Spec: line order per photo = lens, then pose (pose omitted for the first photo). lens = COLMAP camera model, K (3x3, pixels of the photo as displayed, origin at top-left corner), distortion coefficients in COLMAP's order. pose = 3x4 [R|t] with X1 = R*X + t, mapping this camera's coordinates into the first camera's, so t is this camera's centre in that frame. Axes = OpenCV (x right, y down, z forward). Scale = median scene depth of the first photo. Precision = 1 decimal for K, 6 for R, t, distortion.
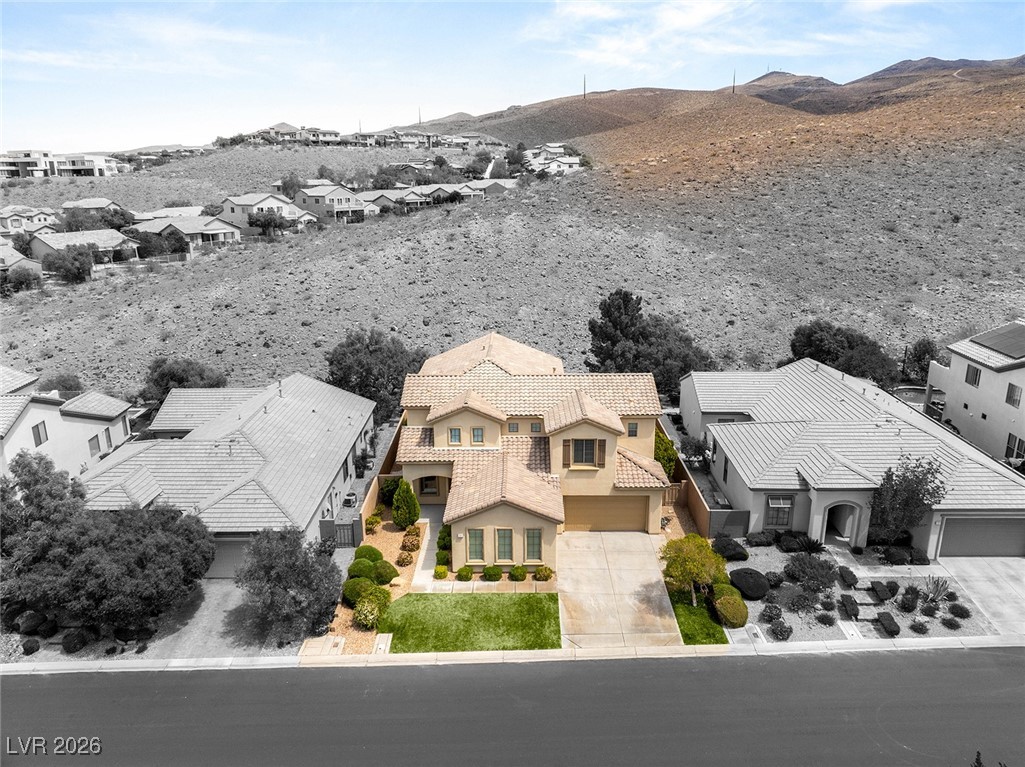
lens RADIAL K [[716.5, 0, 512.5], [0, 716.5, 383.5], [0, 0, 1]] dist [-0.035844, 0.003977]
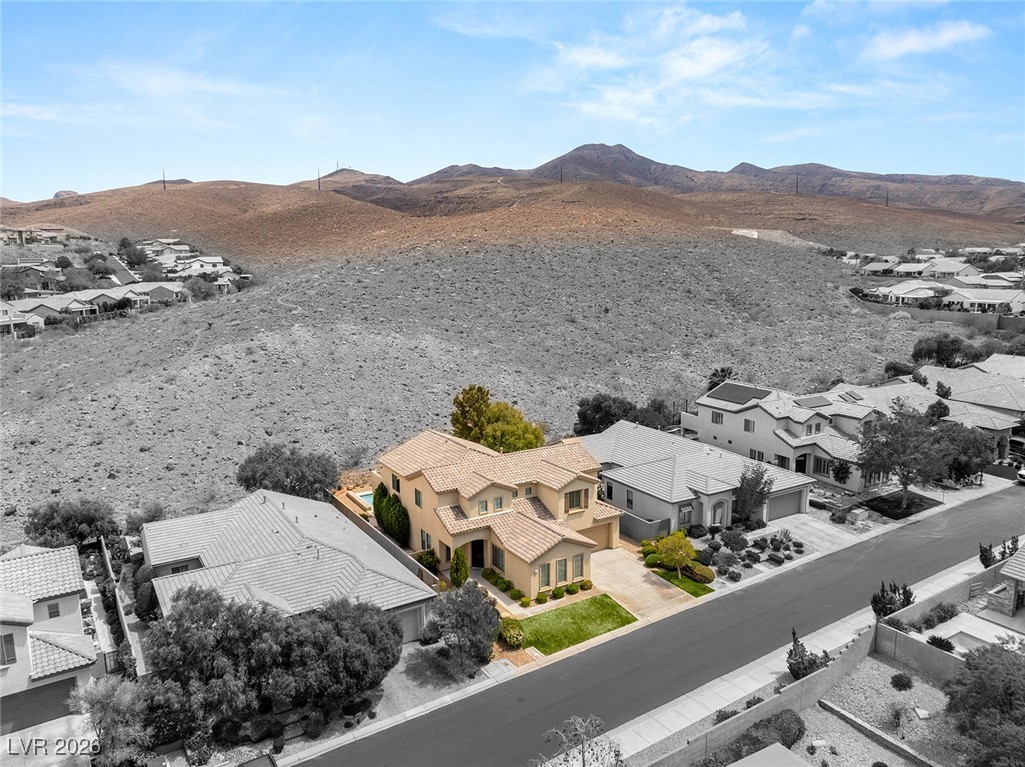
lens RADIAL K [[716.5, 0, 512.5], [0, 716.5, 383.5], [0, 0, 1]] dist [-0.035844, 0.003977]
pose [[0.849944, -0.090994, 0.518957, -0.735428], [0.151757, 0.985511, -0.075746, -0.045555], [-0.504545, 0.143135, 0.851438, -0.197083]]
